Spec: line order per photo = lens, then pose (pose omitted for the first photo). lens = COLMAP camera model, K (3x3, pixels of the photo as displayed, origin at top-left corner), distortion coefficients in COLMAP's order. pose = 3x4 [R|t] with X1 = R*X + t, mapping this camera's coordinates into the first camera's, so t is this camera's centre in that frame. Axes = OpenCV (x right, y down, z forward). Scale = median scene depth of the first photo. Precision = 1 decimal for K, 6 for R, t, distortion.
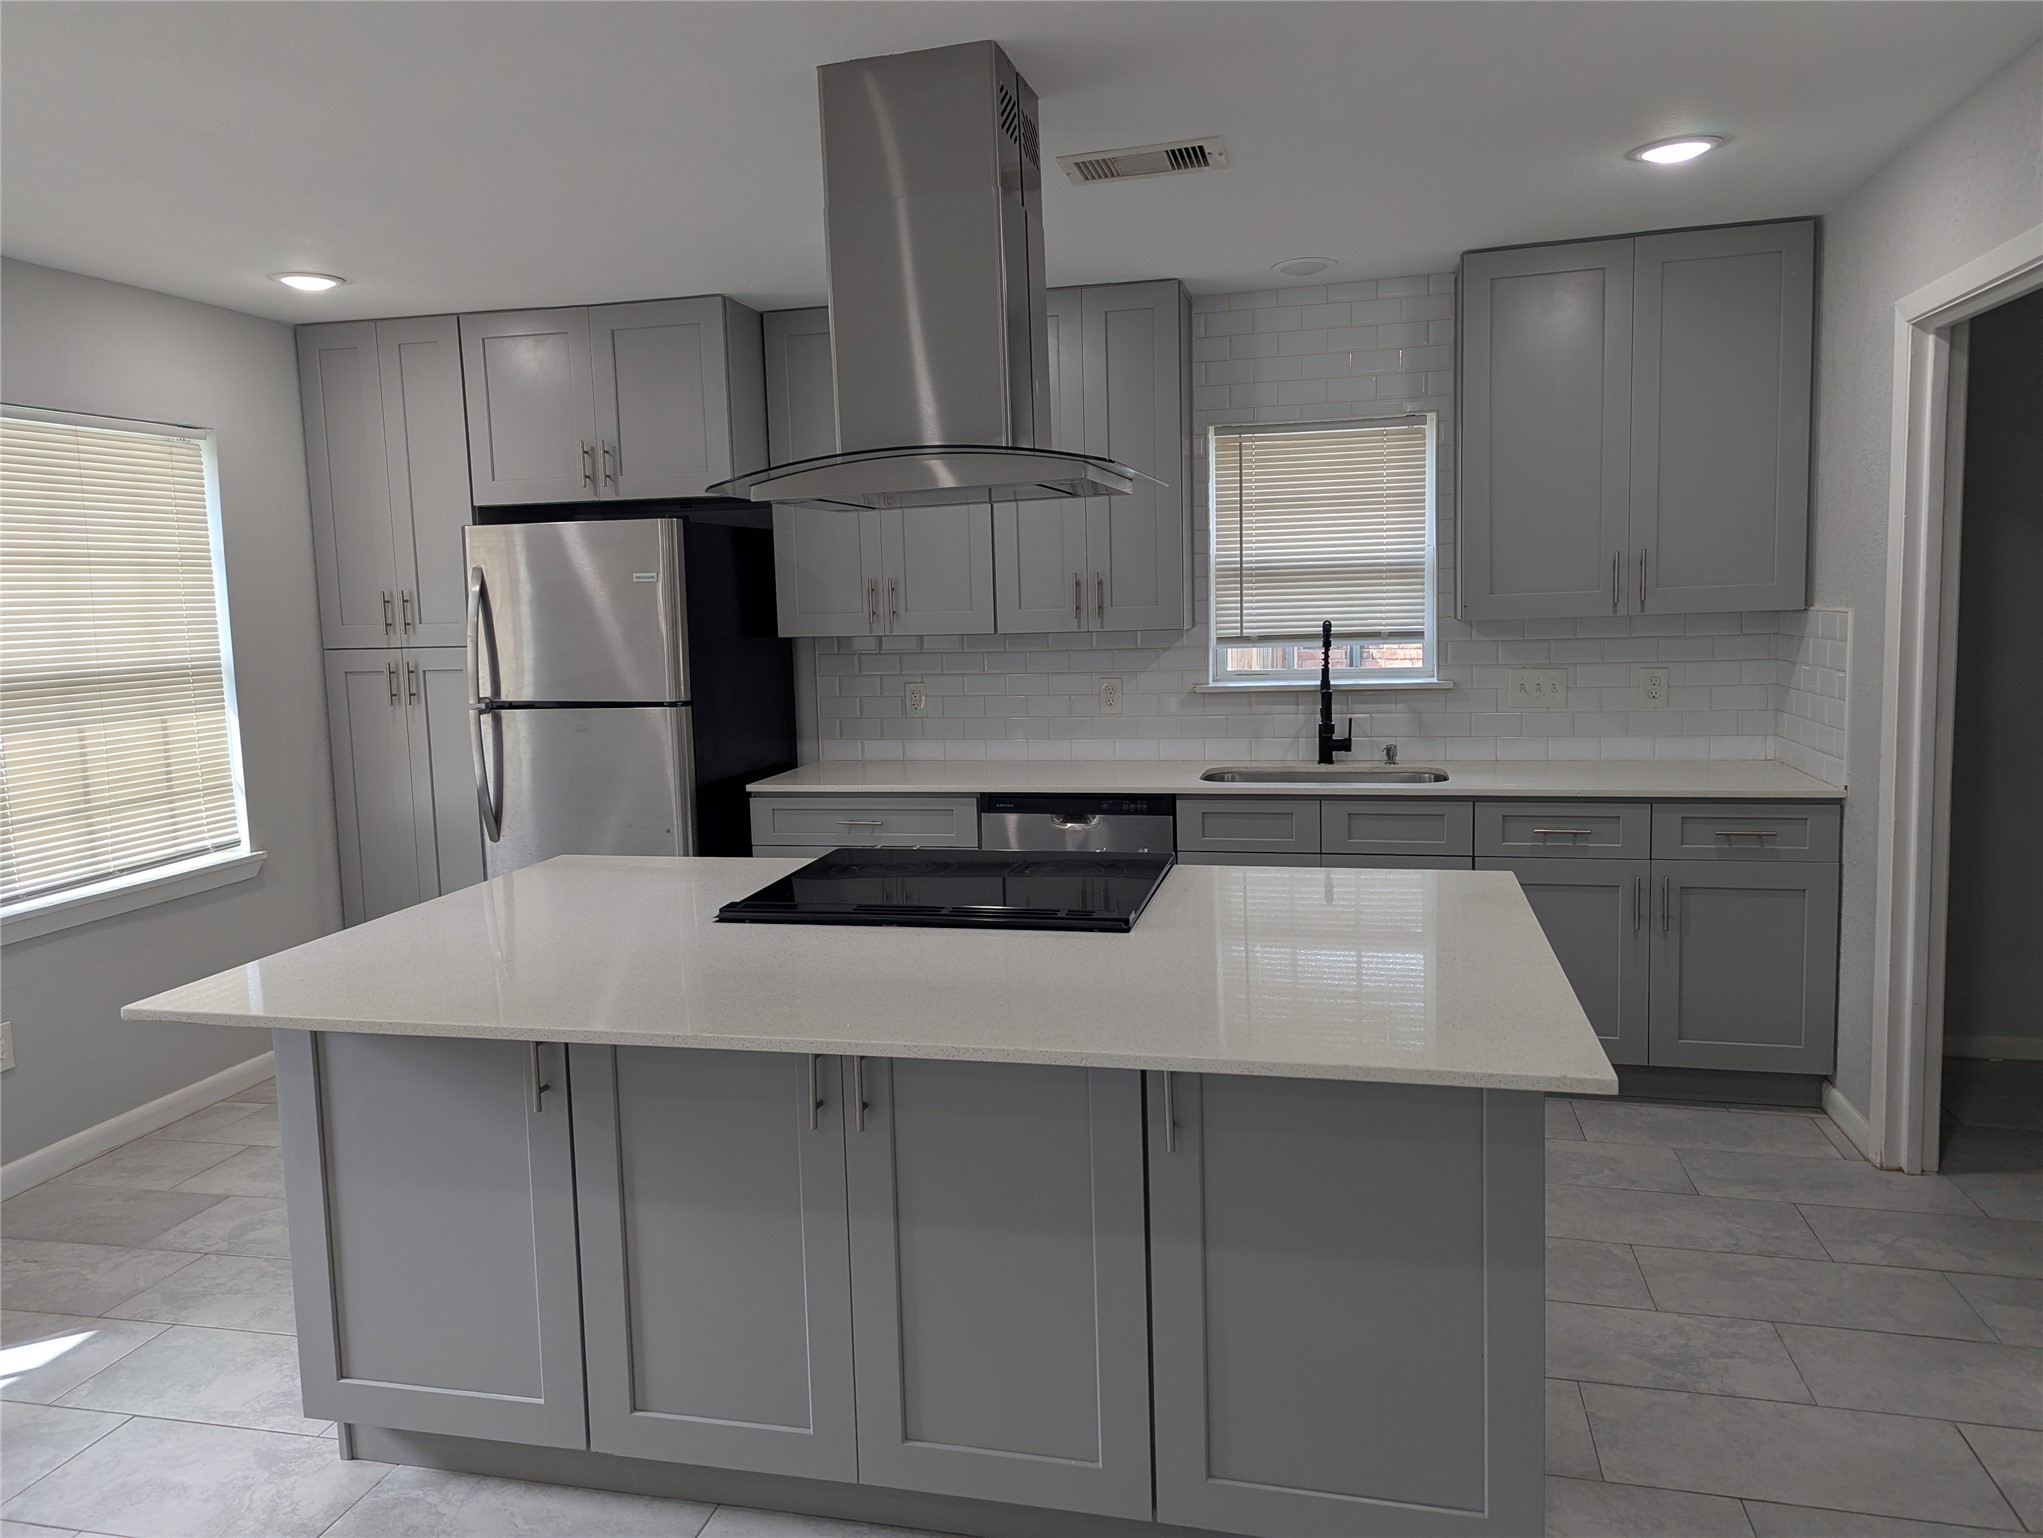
lens RADIAL K [[1443.8, 0, 1018.2], [0, 1443.8, 758.1], [0, 0, 1]] dist [0.055002, -0.015416]
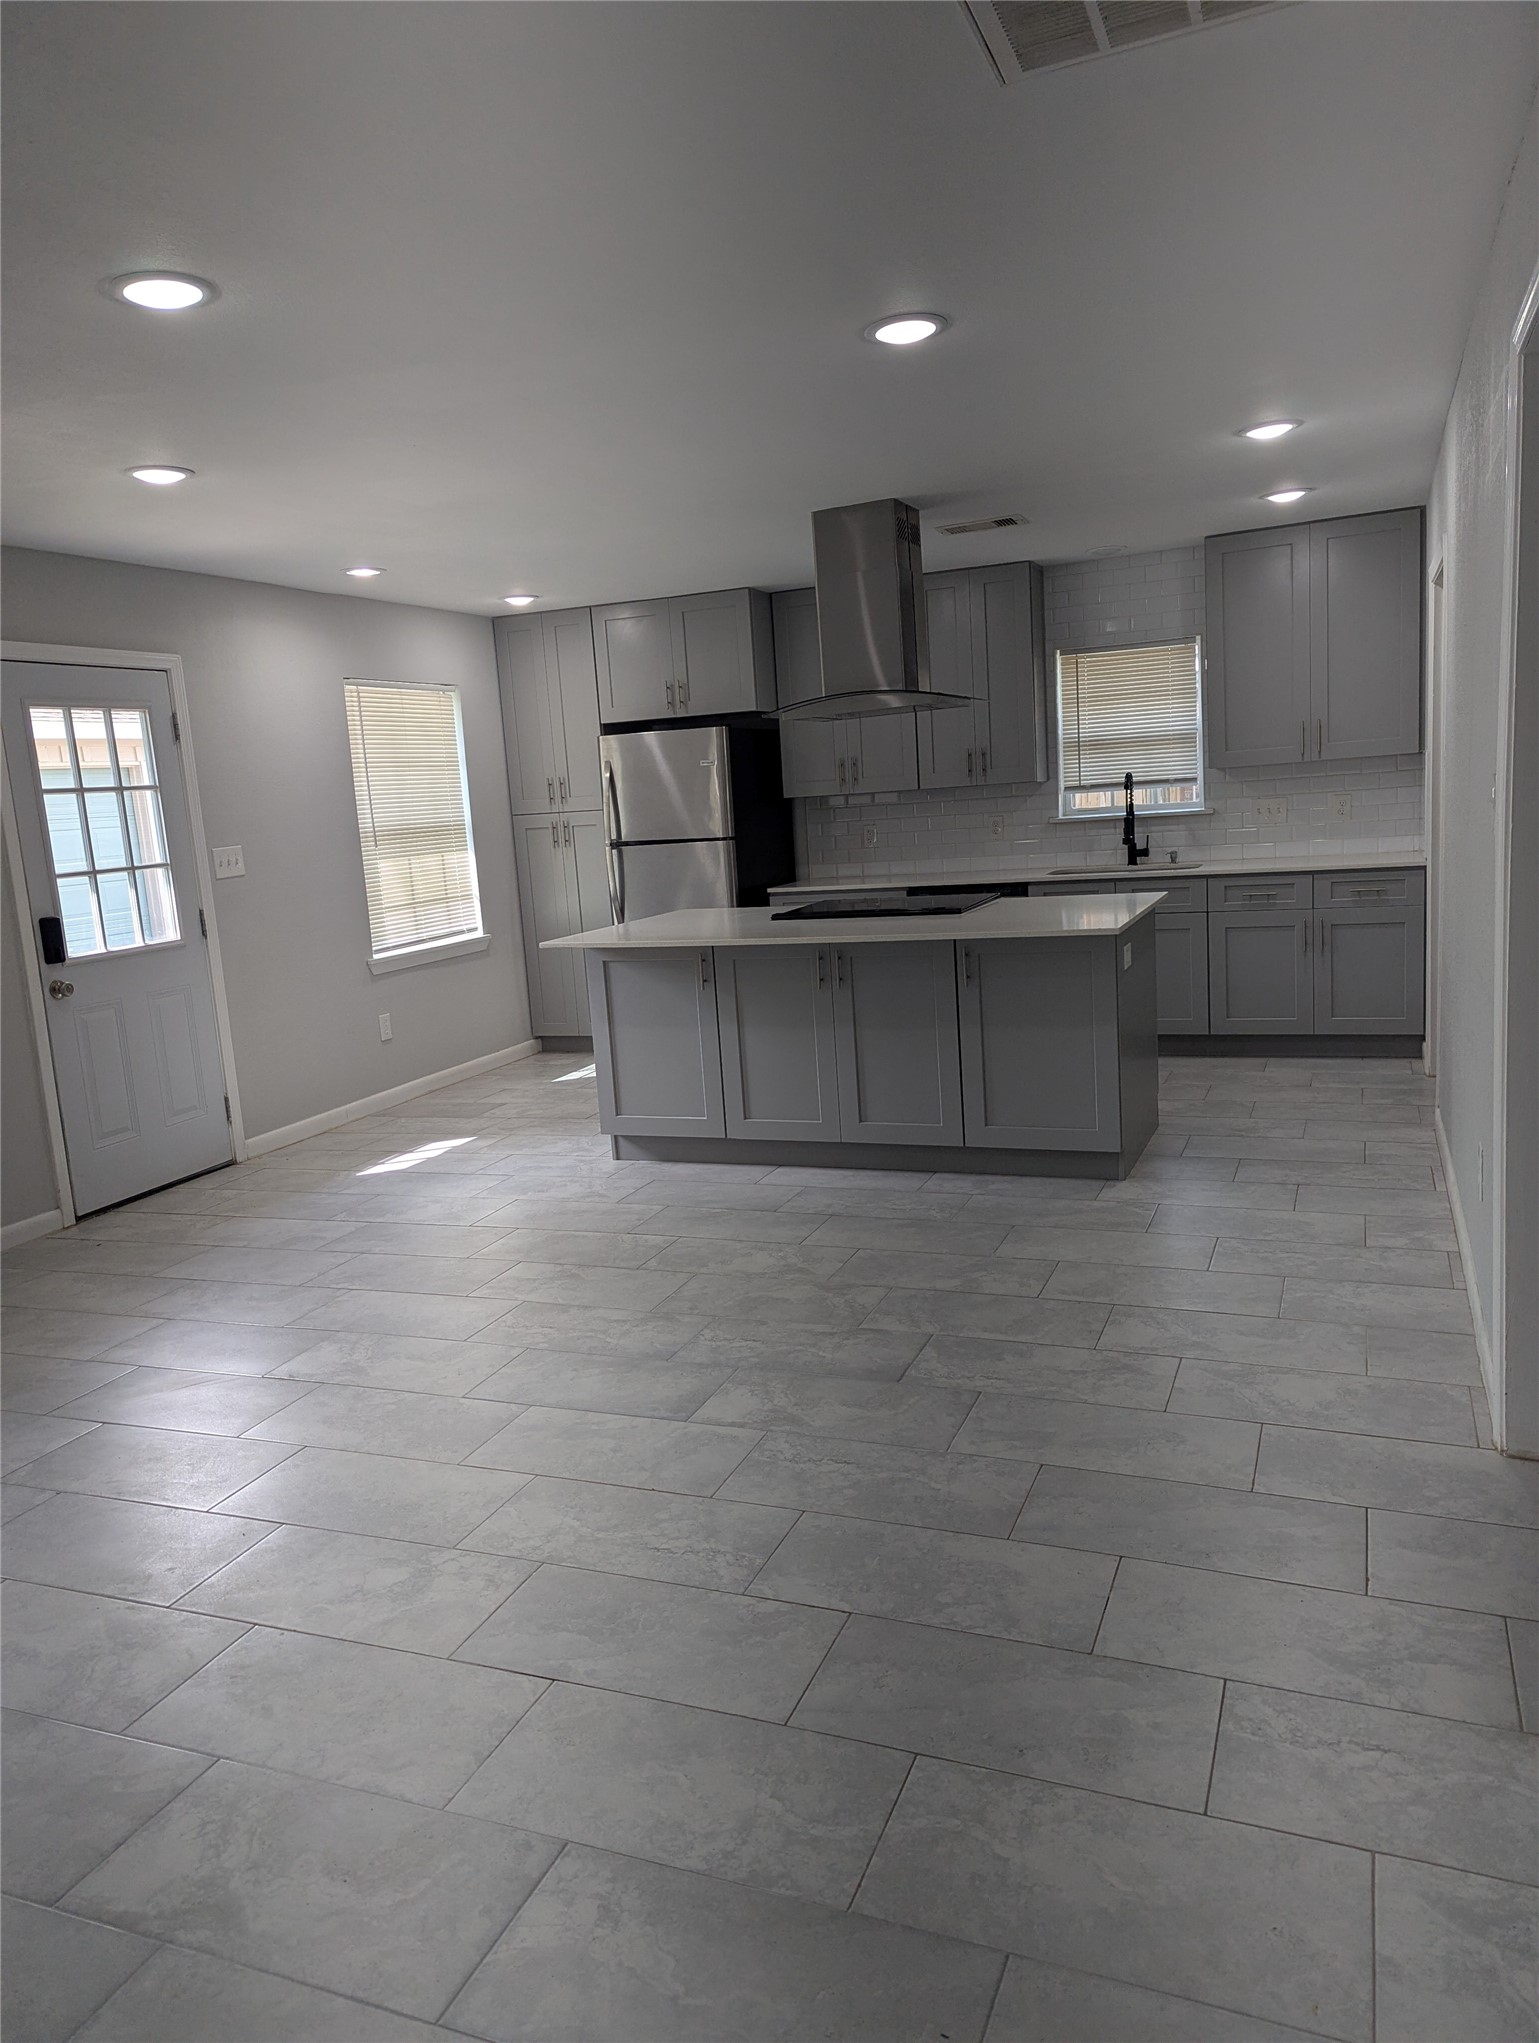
lens RADIAL K [[1443.8, 0, 764.4], [0, 1443.8, 1024.2], [0, 0, 1]] dist [0.055002, -0.015416]
pose [[0.987411, -0.010347, -0.157836, 0.066967], [0.018692, 0.998499, 0.051481, 0.089438], [0.157066, -0.053784, 0.986122, -0.631942]]
